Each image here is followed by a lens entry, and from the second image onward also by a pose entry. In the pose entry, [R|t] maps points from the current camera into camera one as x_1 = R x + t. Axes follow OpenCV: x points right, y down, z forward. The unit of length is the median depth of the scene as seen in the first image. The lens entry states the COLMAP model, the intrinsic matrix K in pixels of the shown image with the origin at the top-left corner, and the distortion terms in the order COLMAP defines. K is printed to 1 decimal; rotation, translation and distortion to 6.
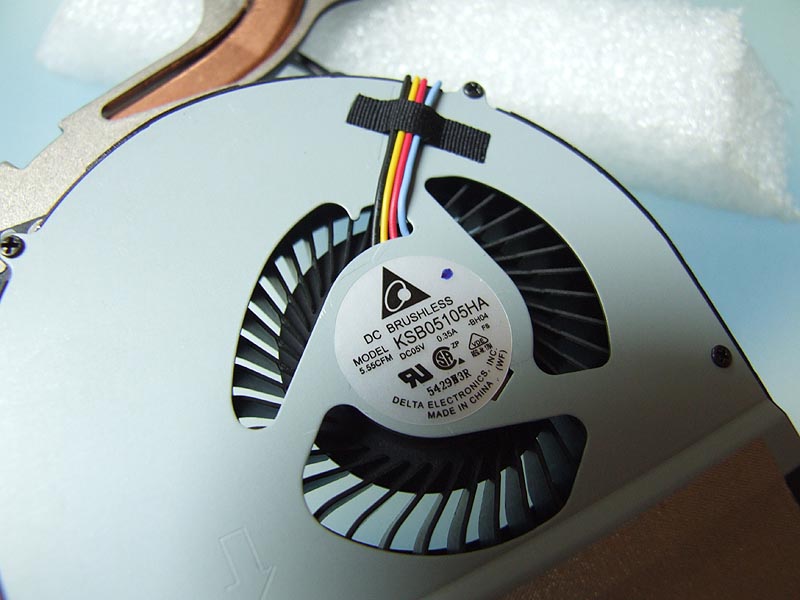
lens RADIAL K [[696.2, 0, 400.0], [0, 696.2, 300.0], [0, 0, 1]] dist [-0.208771, 0.243398]
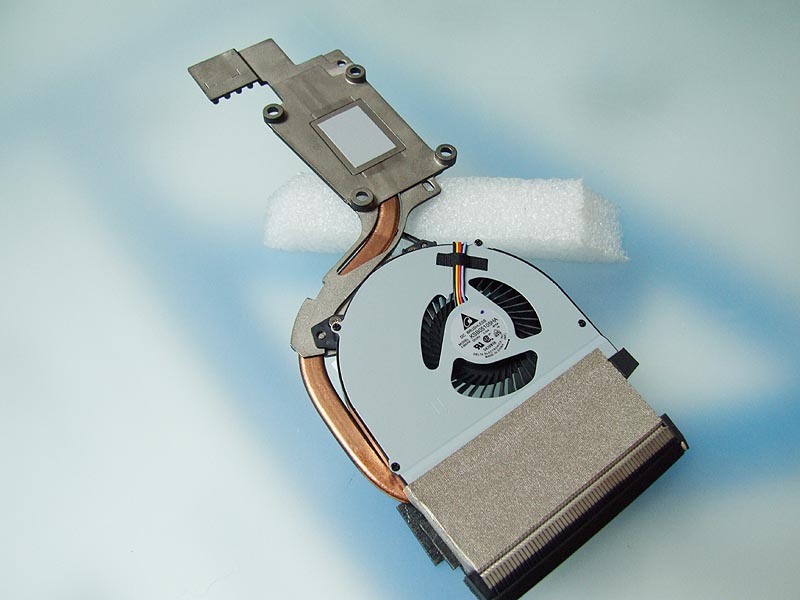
lens RADIAL K [[696.2, 0, 400.0], [0, 696.2, 300.0], [0, 0, 1]] dist [-0.208771, 0.243398]
pose [[0.985989, -0.166768, 0.003758, -0.262018], [0.166567, 0.983090, -0.076085, 0.073583], [0.008995, 0.075645, 0.997094, -1.826618]]
